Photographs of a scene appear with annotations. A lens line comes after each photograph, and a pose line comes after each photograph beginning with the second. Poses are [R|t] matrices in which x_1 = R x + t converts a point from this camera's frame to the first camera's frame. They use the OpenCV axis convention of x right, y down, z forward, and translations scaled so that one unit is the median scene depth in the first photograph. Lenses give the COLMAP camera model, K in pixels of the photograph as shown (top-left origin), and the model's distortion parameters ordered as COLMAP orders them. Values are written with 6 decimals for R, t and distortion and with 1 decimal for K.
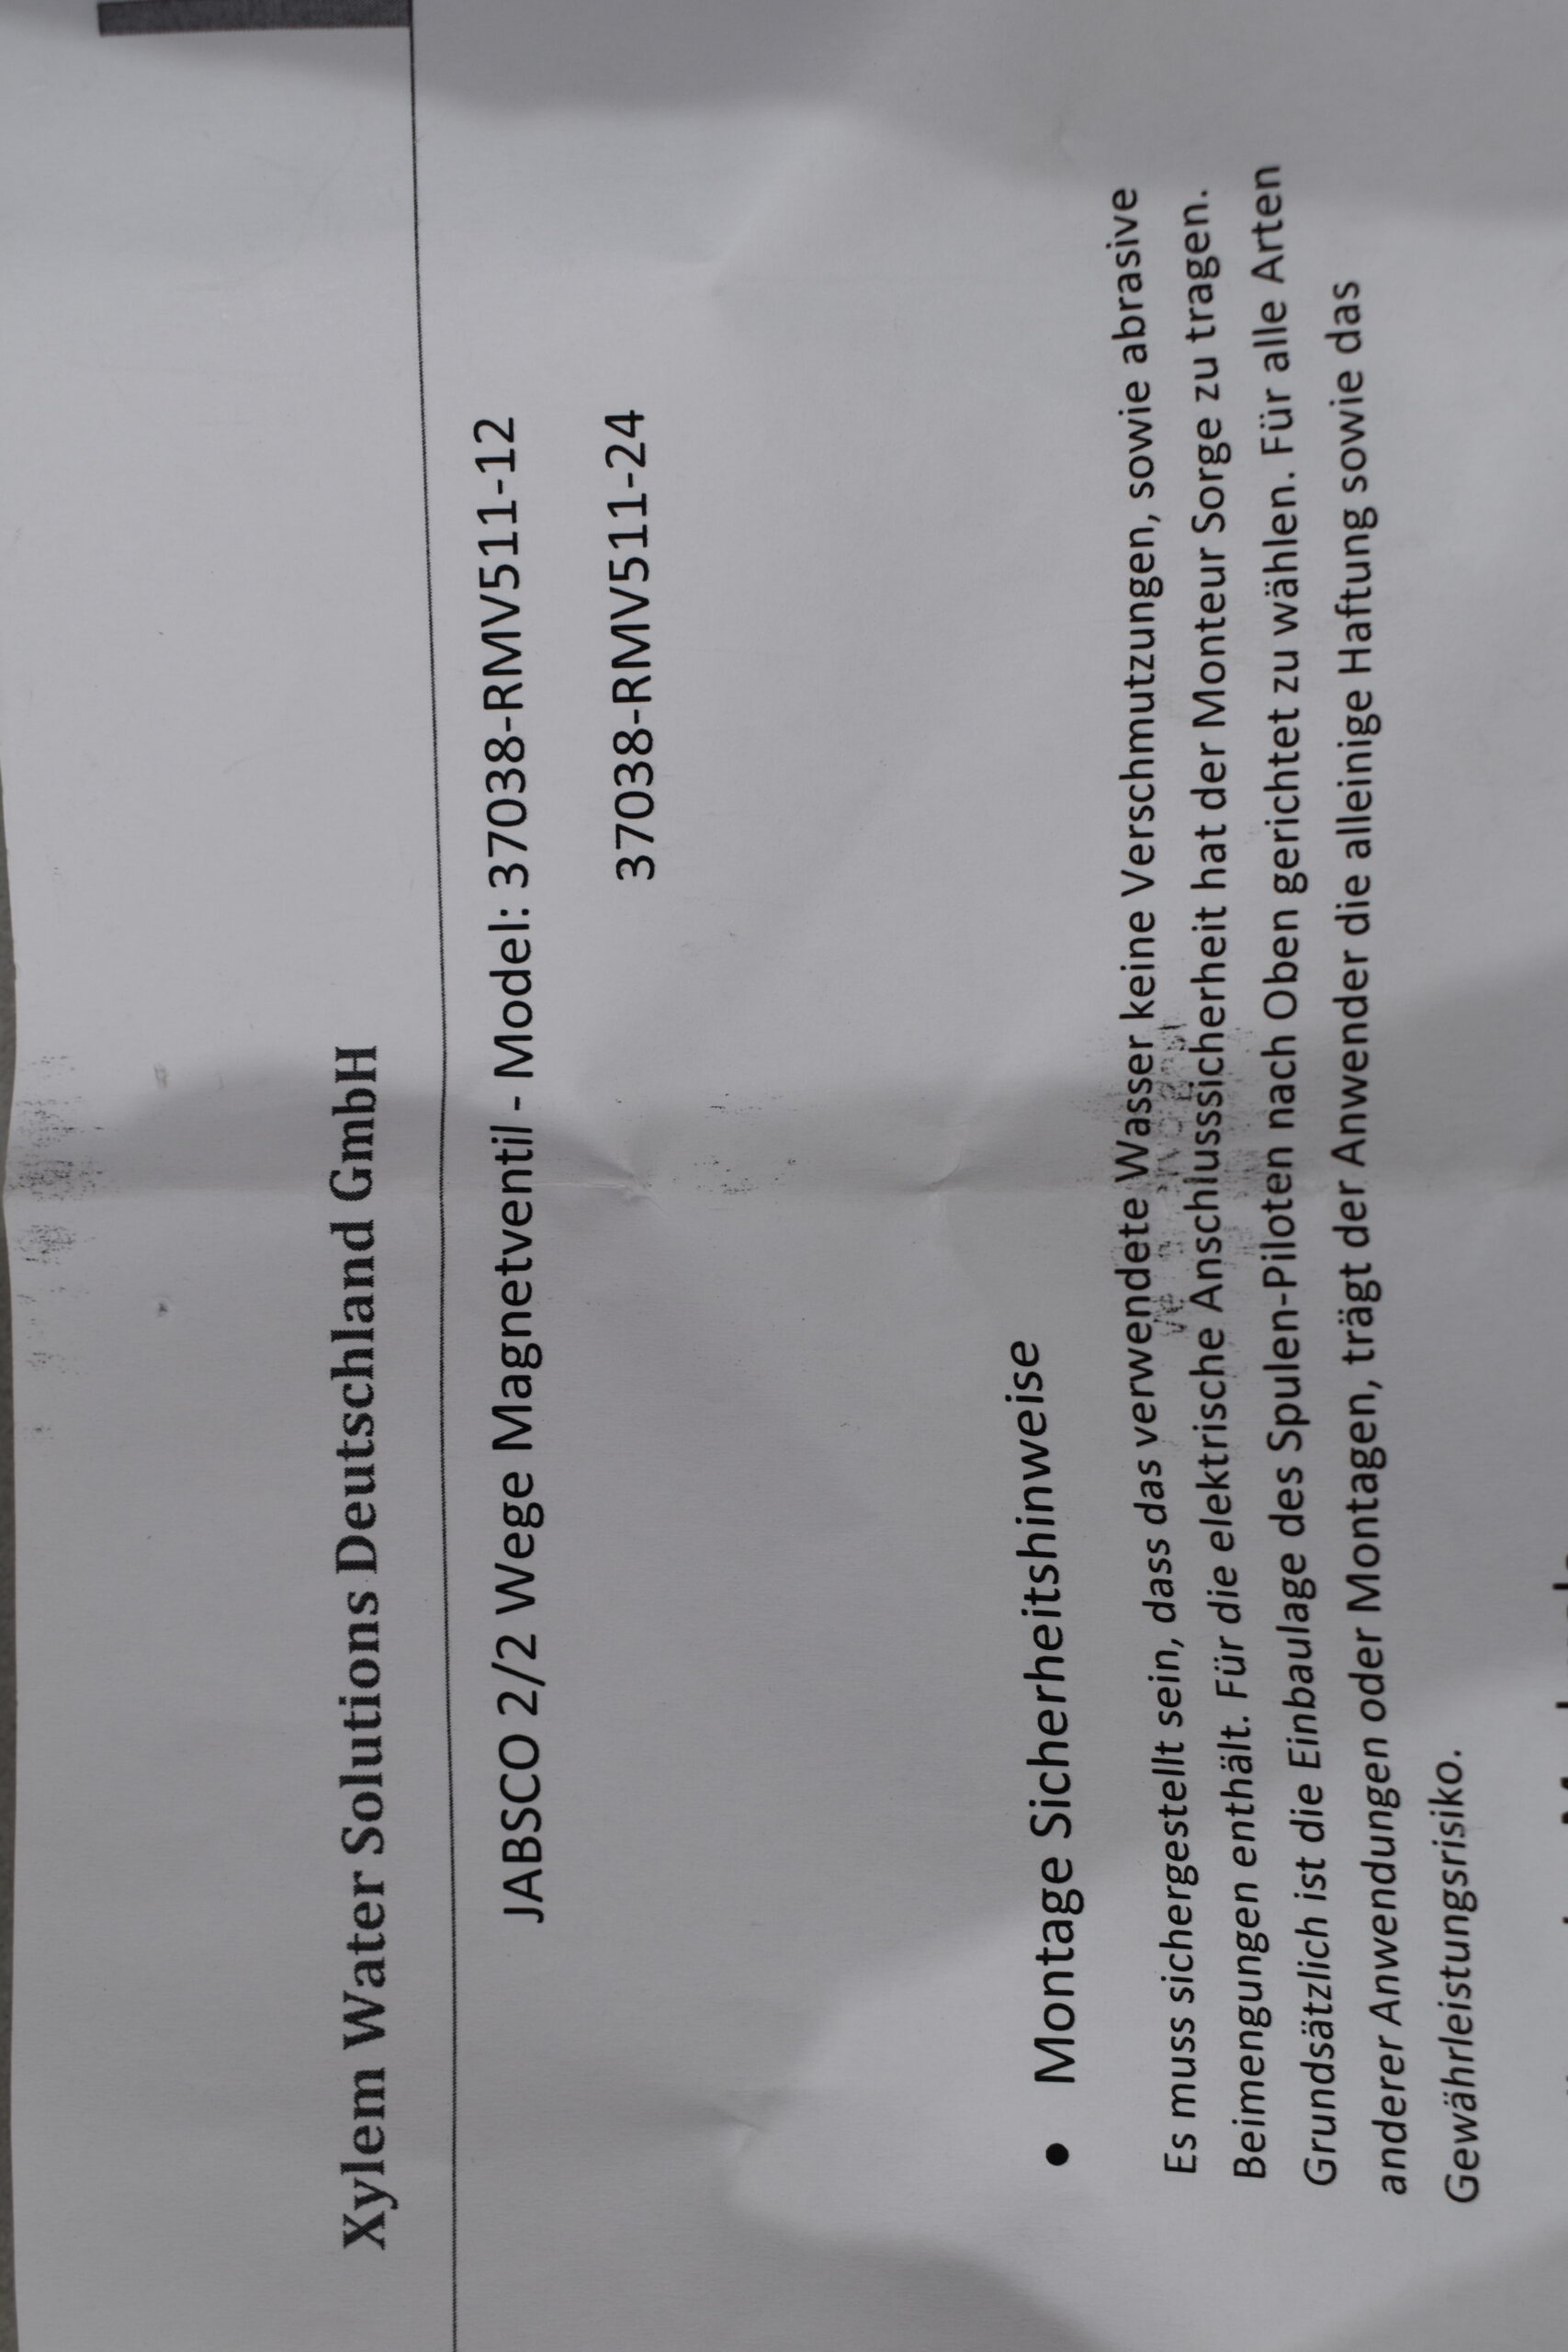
lens RADIAL K [[3092.8, 0, 784.1], [0, 3092.8, 1176.8], [0, 0, 1]] dist [-0.355158, 0.000000]
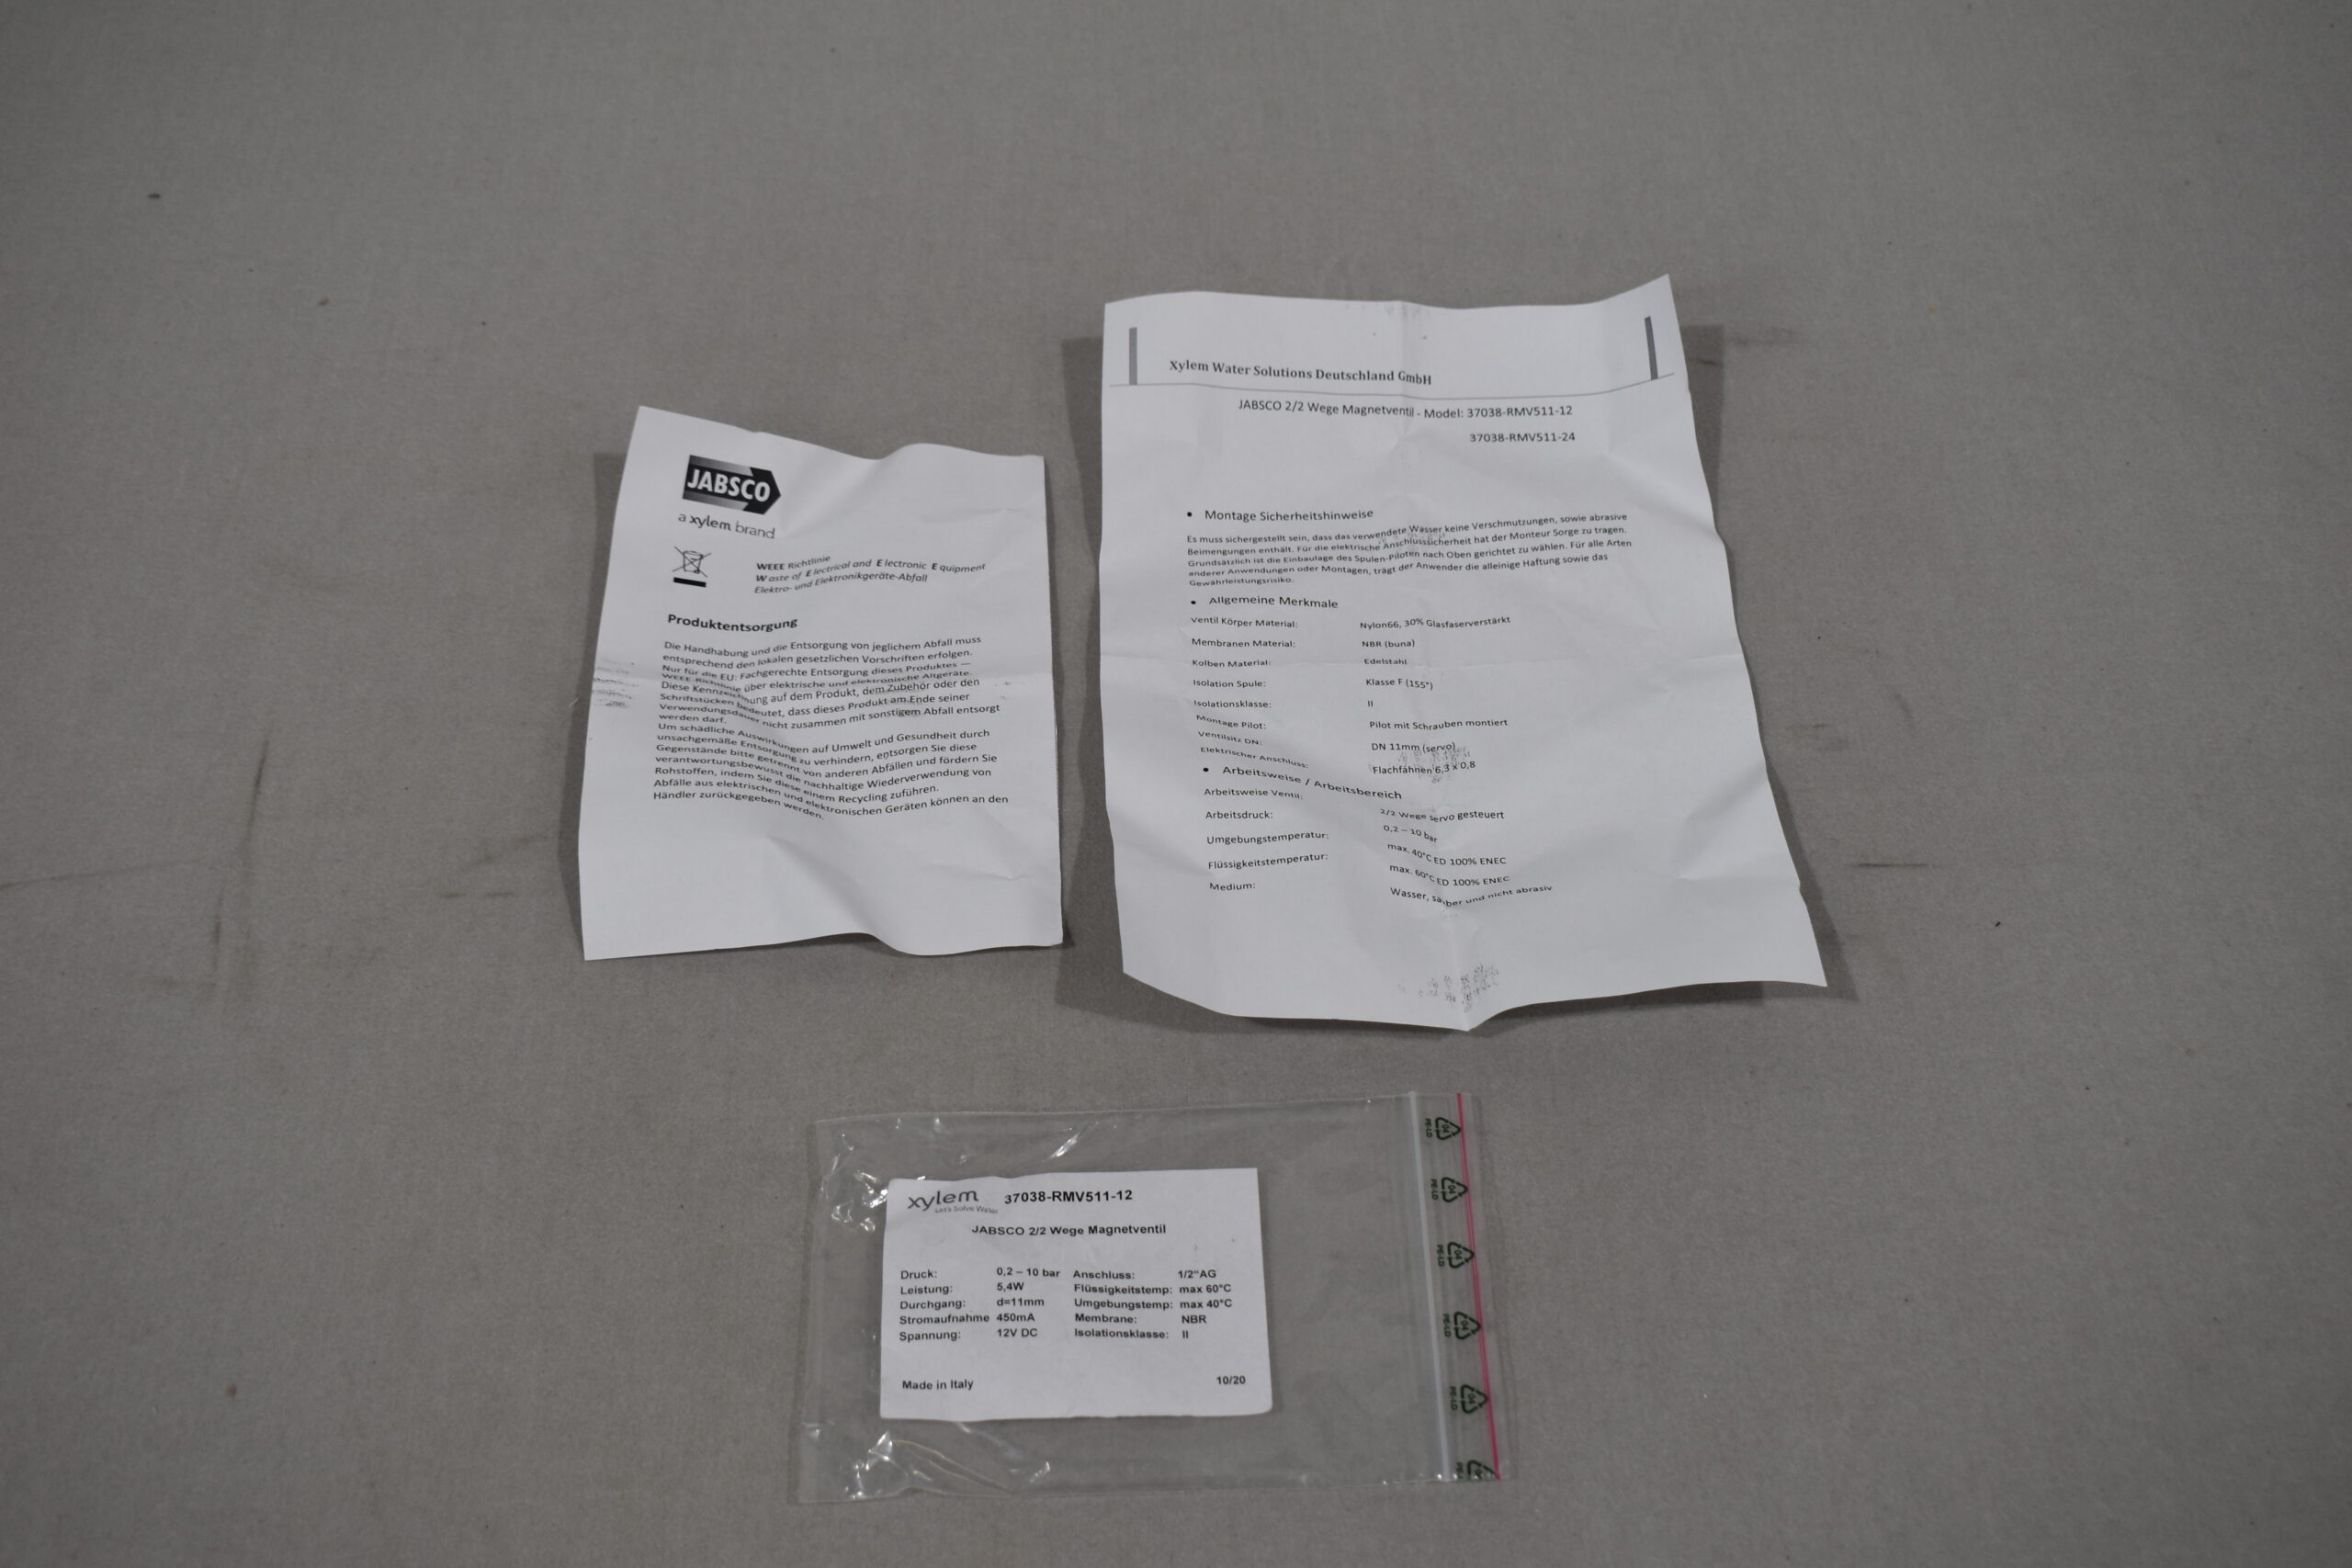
lens RADIAL K [[2632.6, 0, 1175.3], [0, 2632.6, 785.0], [0, 0, 1]] dist [0.010435, 0.000000]
pose [[-0.001452, 0.977887, -0.209129, 1.321811], [-0.998180, -0.014026, -0.058652, 0.582034], [-0.060288, 0.208664, 0.976127, -2.763453]]
